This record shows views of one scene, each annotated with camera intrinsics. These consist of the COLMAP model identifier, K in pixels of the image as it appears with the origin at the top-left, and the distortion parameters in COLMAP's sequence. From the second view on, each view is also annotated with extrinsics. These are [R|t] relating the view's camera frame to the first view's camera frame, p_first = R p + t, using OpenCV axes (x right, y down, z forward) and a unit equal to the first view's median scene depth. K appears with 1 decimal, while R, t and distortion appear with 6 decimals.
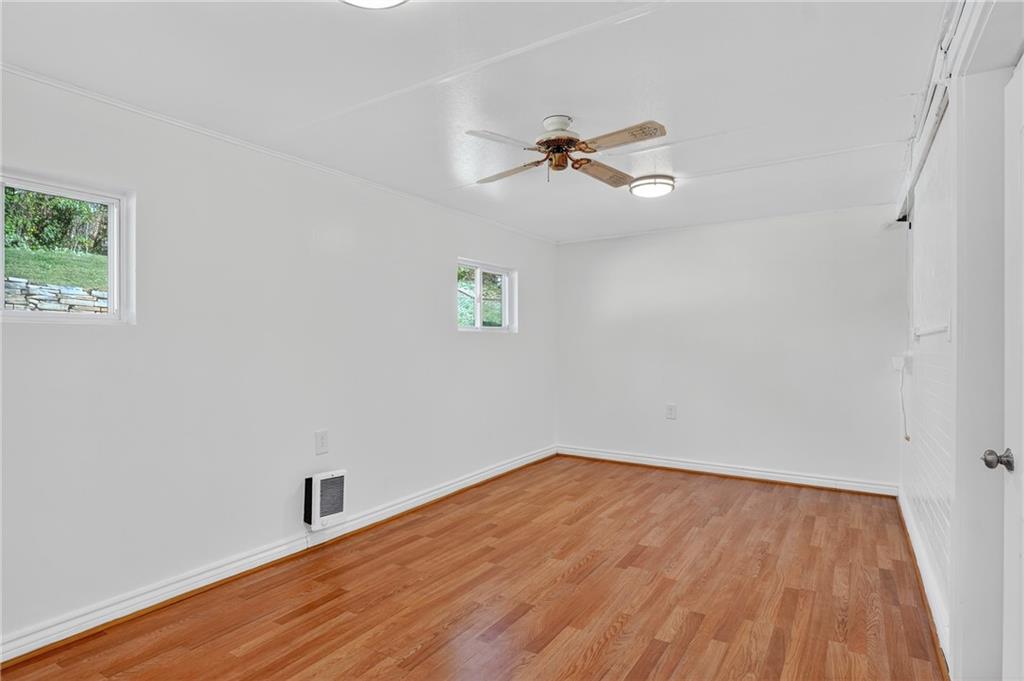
lens RADIAL K [[575.5, 0, 506.2], [0, 575.5, 336.7], [0, 0, 1]] dist [-0.029823, 0.015063]
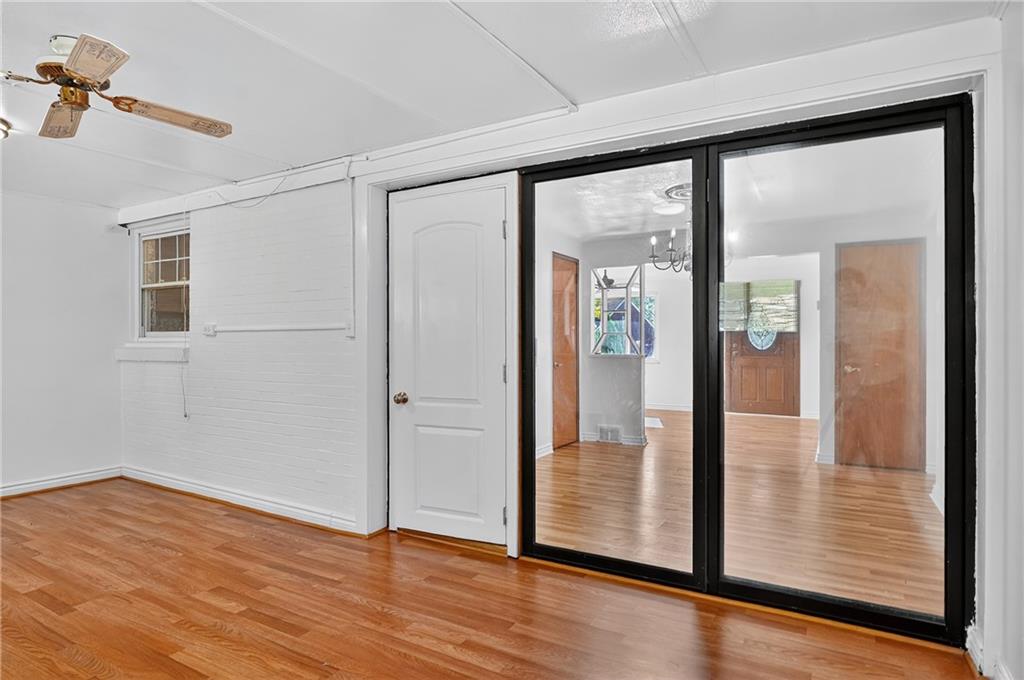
lens RADIAL K [[575.5, 0, 506.2], [0, 575.5, 336.2], [0, 0, 1]] dist [-0.029823, 0.015063]
pose [[-0.020227, 0.001165, 0.999795, -0.682573], [-0.008571, 0.999962, -0.001339, 0.006666], [-0.999759, -0.008597, -0.020216, 0.436736]]
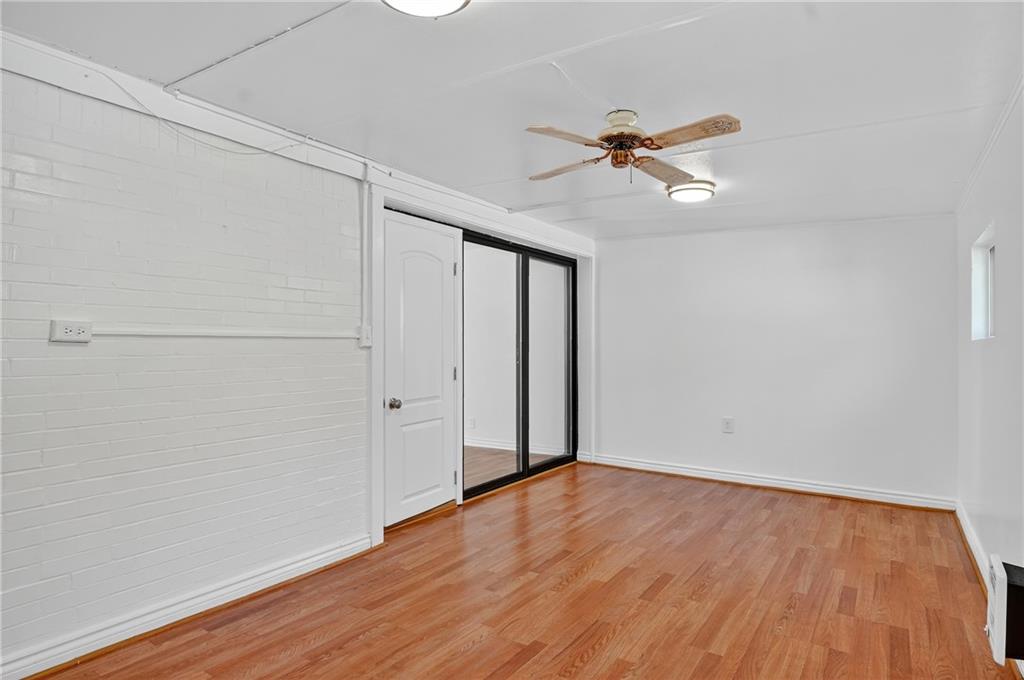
lens RADIAL K [[575.5, 0, 506.2], [0, 575.5, 336.2], [0, 0, 1]] dist [-0.029823, 0.015063]
pose [[-0.999057, -0.010578, 0.042104, 0.239022], [-0.011625, 0.999627, -0.024706, 0.013471], [-0.041827, -0.025172, -0.998808, 1.952567]]
